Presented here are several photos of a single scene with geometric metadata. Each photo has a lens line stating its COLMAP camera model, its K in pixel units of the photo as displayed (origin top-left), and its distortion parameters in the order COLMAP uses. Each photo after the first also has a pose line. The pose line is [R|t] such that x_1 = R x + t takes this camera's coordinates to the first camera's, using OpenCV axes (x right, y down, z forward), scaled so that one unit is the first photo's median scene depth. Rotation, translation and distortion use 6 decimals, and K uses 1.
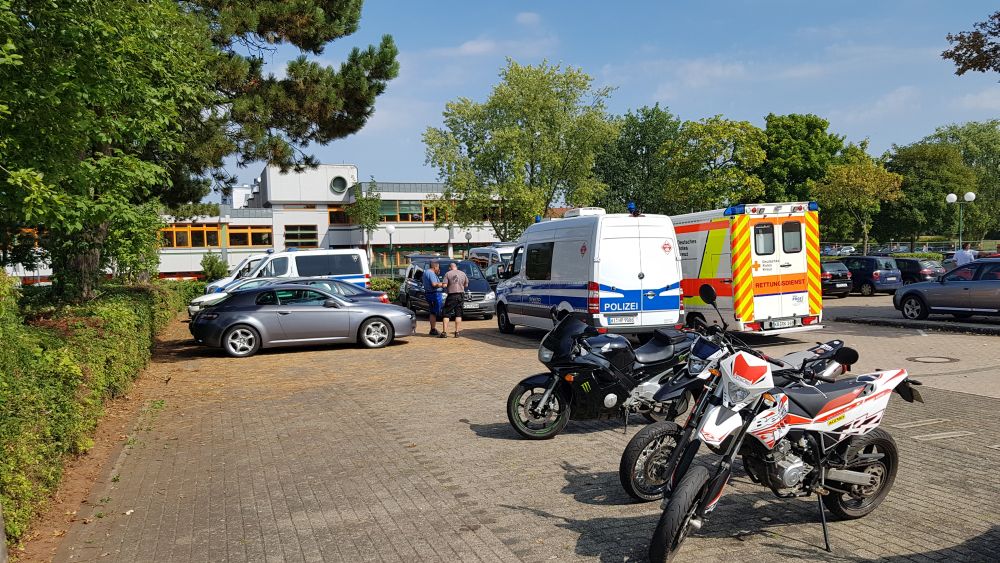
lens RADIAL K [[765.7, 0, 501.1], [0, 765.7, 282.2], [0, 0, 1]] dist [0.099324, -0.001700]
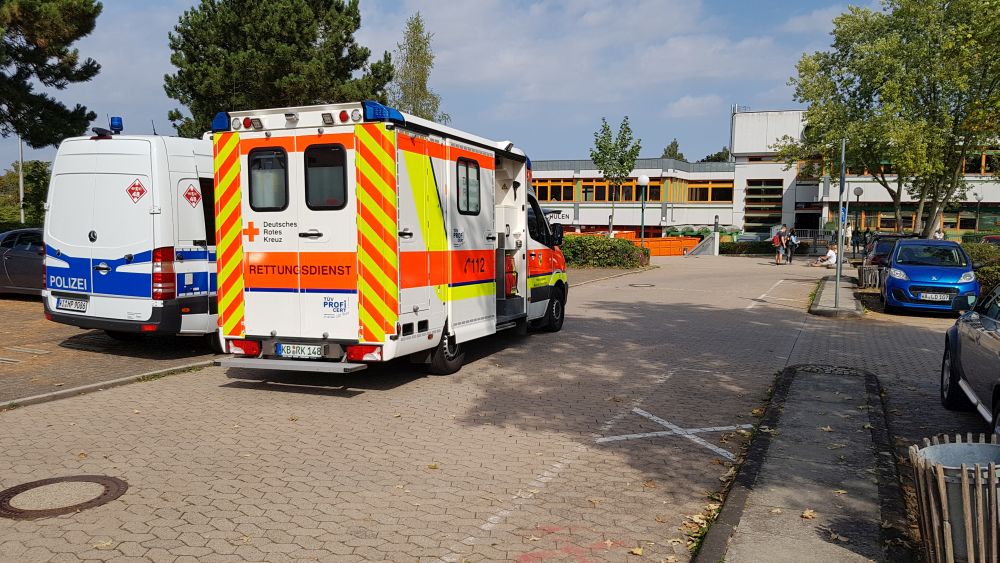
lens RADIAL K [[765.7, 0, 501.0], [0, 765.7, 285.2], [0, 0, 1]] dist [0.099324, -0.001700]
pose [[0.715307, 0.100039, -0.691613, 0.802327], [-0.060056, 0.994839, 0.081786, -0.037651], [0.696225, -0.016967, 0.717623, 0.734931]]
